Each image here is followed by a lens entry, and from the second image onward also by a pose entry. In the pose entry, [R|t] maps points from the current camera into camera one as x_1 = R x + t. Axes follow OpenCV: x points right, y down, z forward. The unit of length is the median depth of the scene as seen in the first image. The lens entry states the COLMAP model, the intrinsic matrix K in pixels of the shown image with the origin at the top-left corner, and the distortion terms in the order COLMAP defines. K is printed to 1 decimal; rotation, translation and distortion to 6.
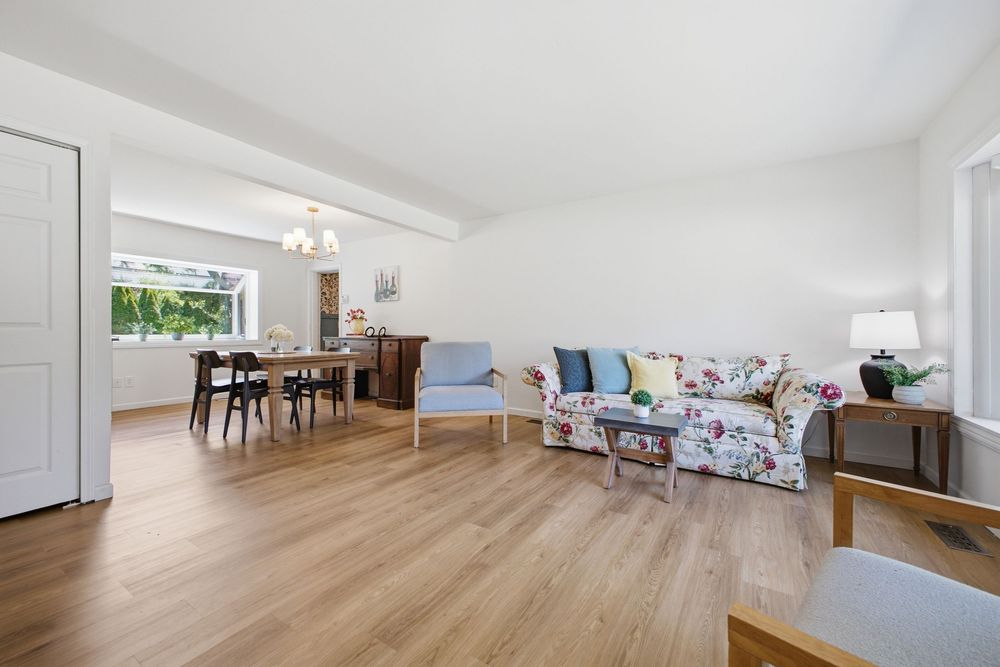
lens RADIAL K [[397.9, 0, 489.3], [0, 397.9, 329.7], [0, 0, 1]] dist [0.079618, -0.000079]
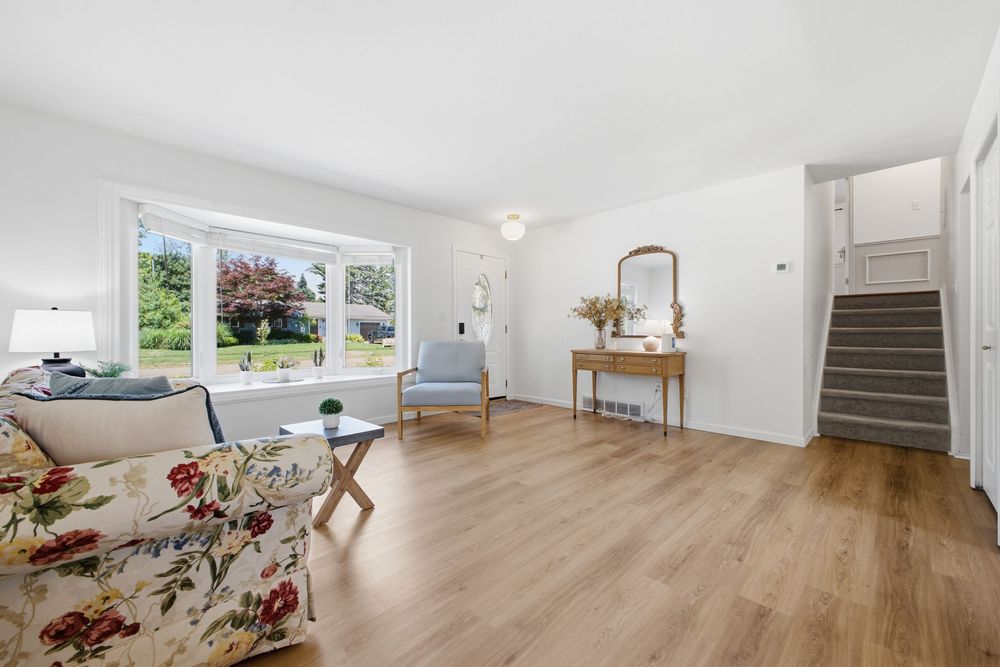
lens RADIAL K [[397.0, 0, 491.4], [0, 397.0, 332.6], [0, 0, 1]] dist [0.010506, -0.000068]
pose [[-0.978991, -0.000133, 0.203902, -0.119048], [-0.000370, 0.999999, -0.001122, 0.005118], [-0.203902, -0.001174, -0.978991, 1.411522]]
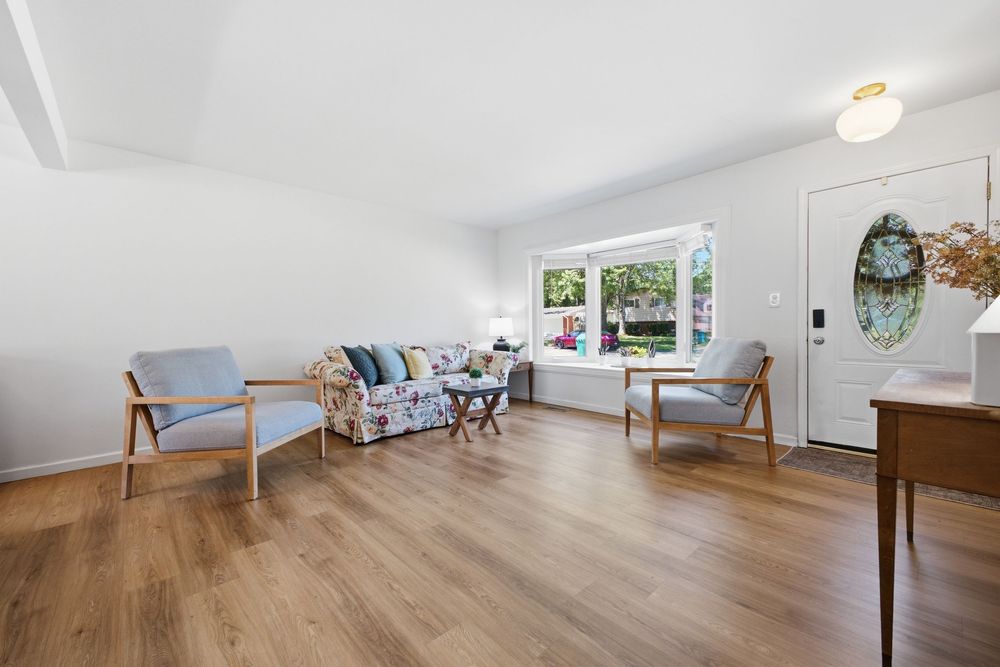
lens RADIAL K [[401.9, 0, 504.0], [0, 401.9, 334.2], [0, 0, 1]] dist [0.014030, -0.000015]
pose [[0.232693, -0.020023, 0.972344, -0.784732], [0.007194, 0.999796, 0.018867, -0.000035], [-0.972524, 0.002604, 0.232789, 0.445652]]
